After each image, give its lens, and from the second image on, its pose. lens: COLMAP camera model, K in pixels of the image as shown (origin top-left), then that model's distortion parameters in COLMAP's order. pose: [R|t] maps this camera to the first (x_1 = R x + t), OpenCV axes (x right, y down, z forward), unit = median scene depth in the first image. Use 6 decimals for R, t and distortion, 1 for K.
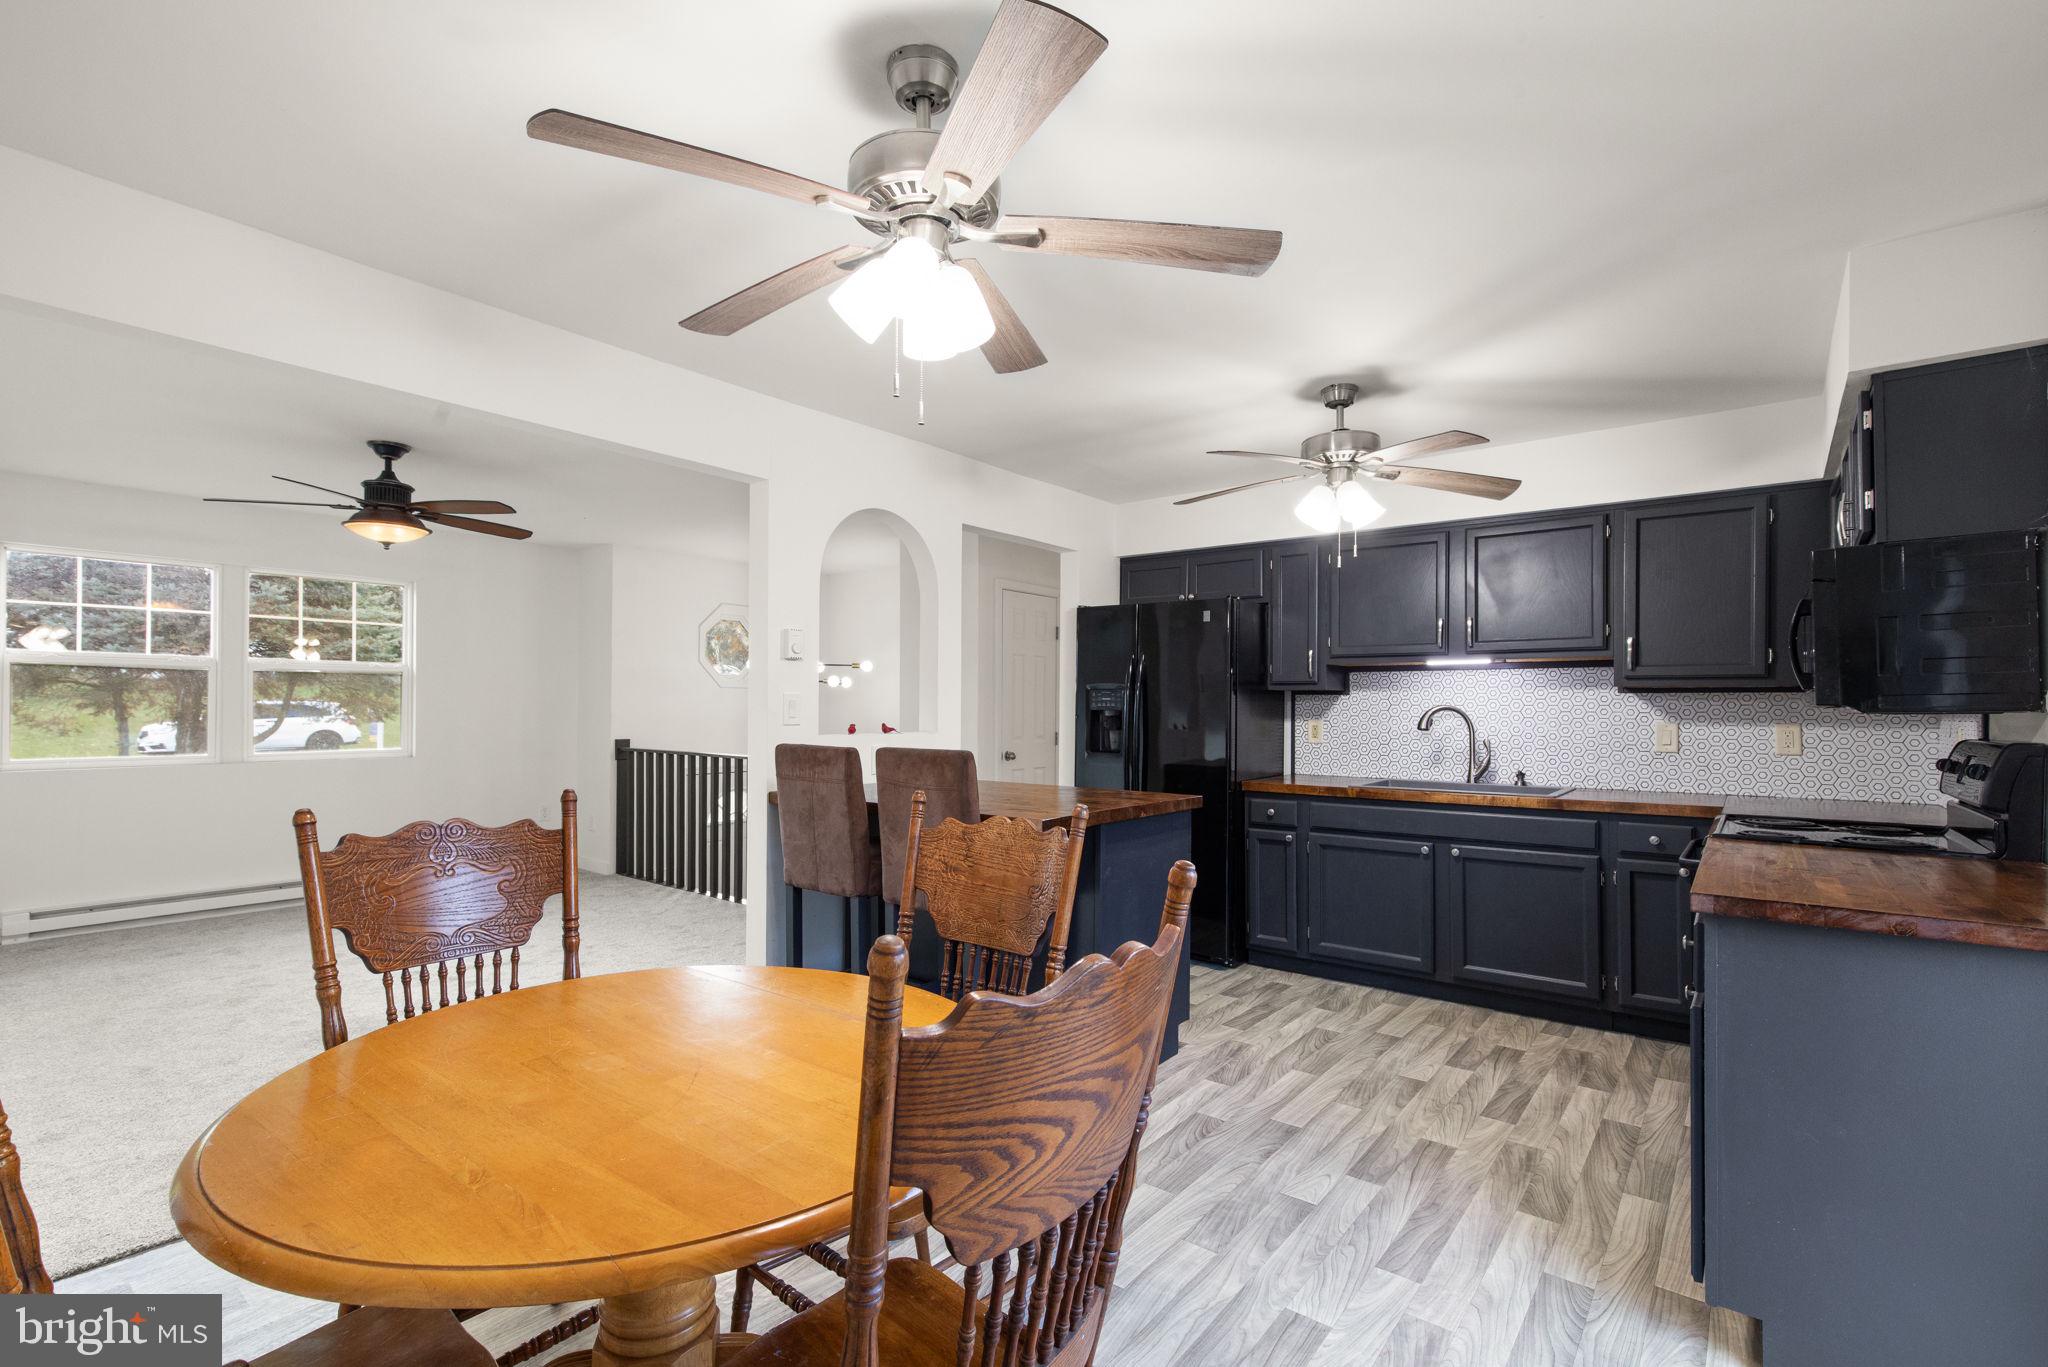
lens RADIAL K [[931.6, 0, 1050.6], [0, 931.6, 709.1], [0, 0, 1]] dist [-0.001662, -0.000678]
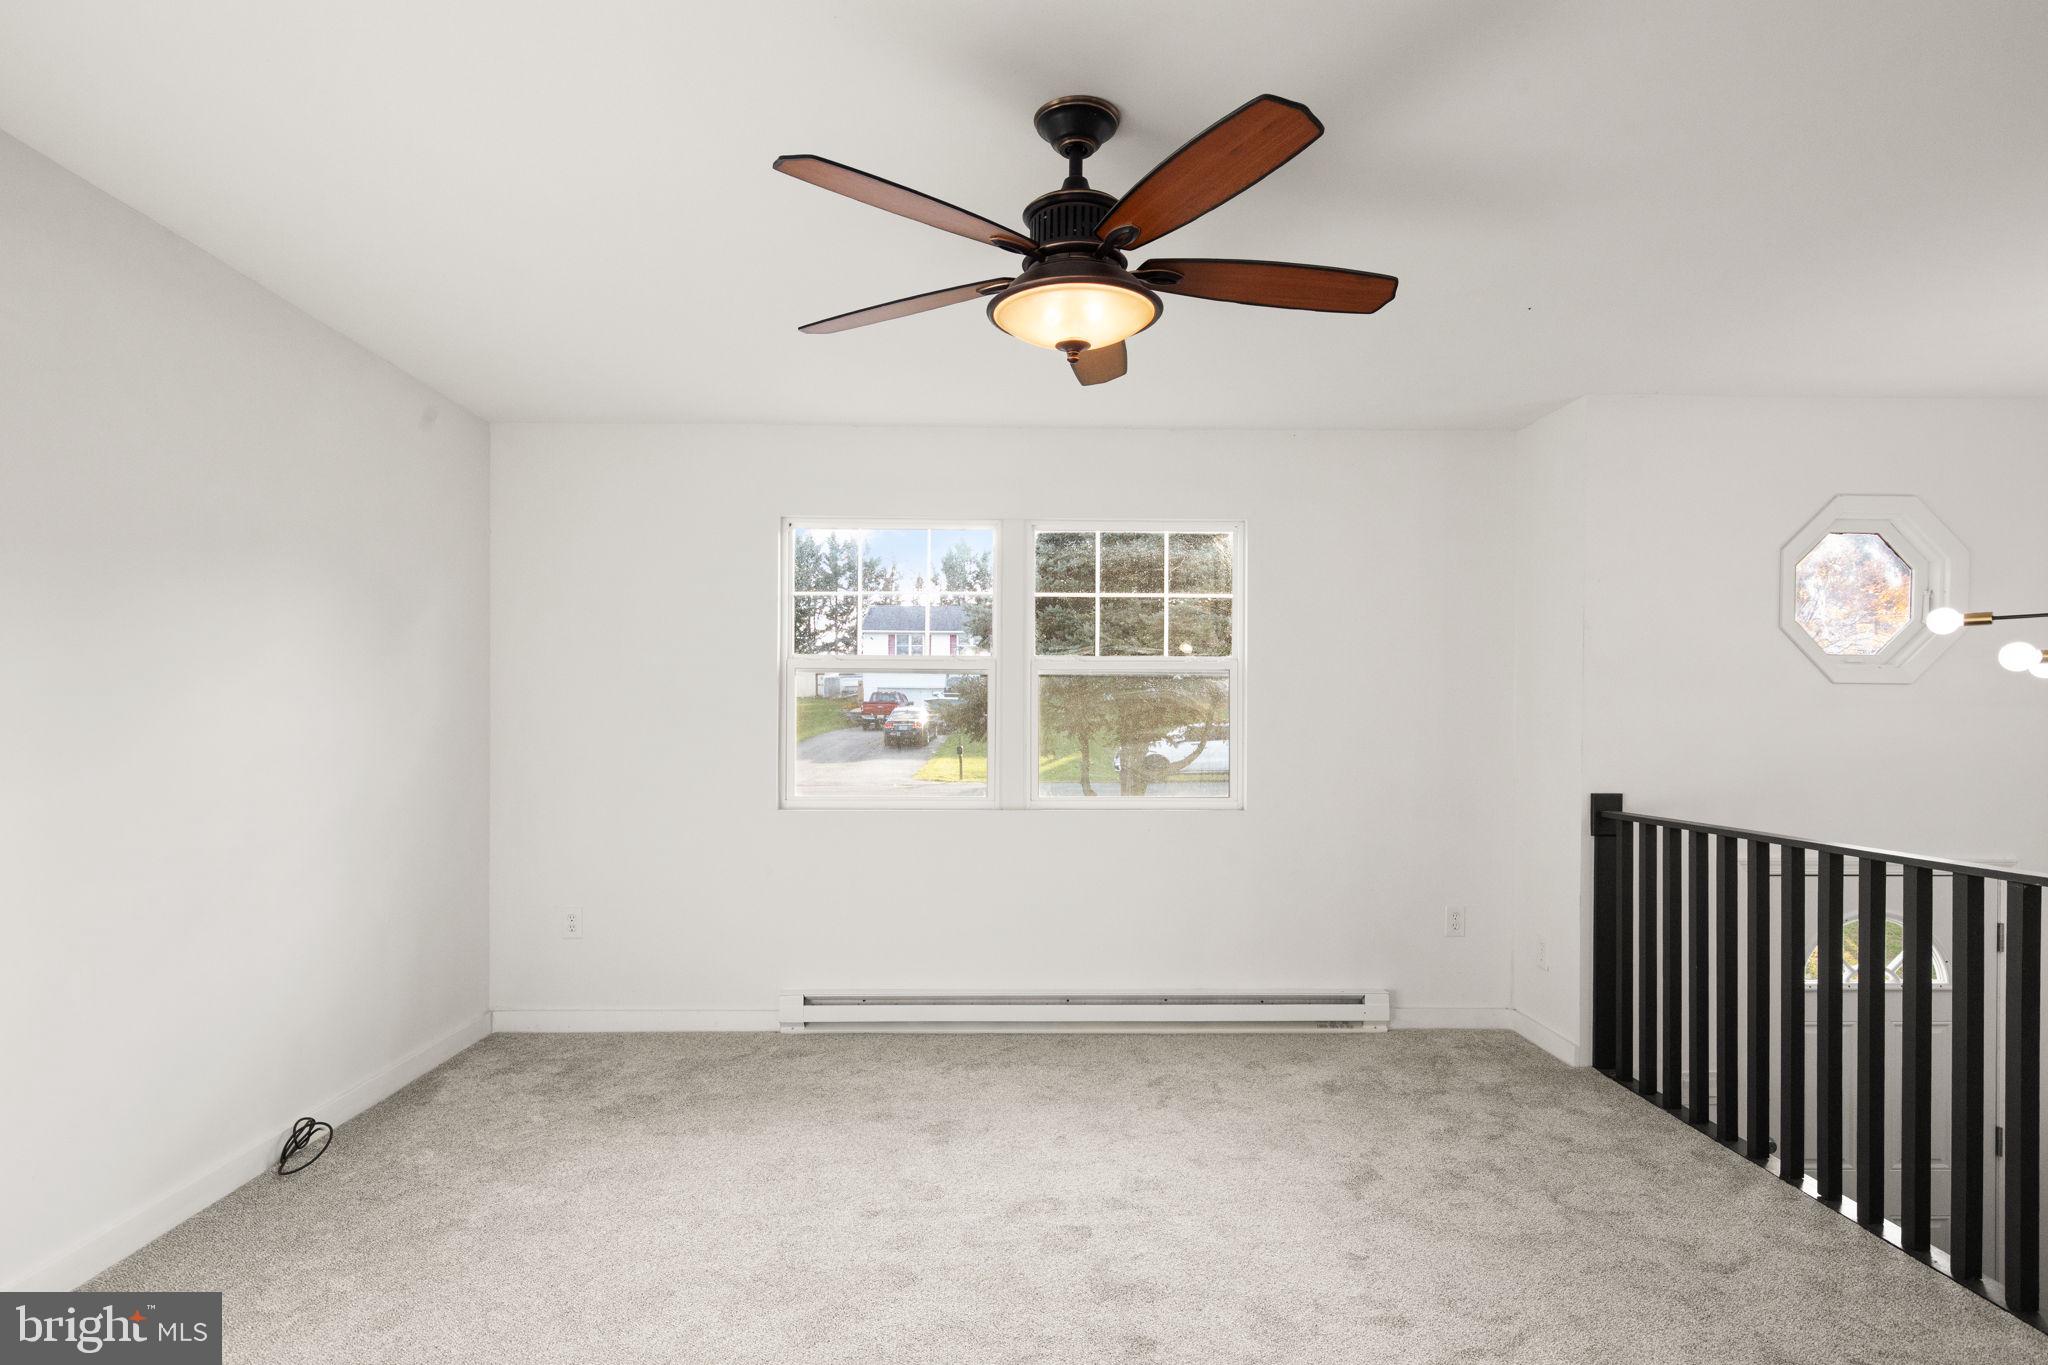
lens RADIAL K [[931.6, 0, 1050.6], [0, 931.6, 708.1], [0, 0, 1]] dist [-0.001662, -0.000678]
pose [[0.607206, -0.020268, -0.794286, -0.256022], [-0.000568, 0.999663, -0.025944, 0.001204], [0.794545, 0.016205, 0.606990, 0.491814]]
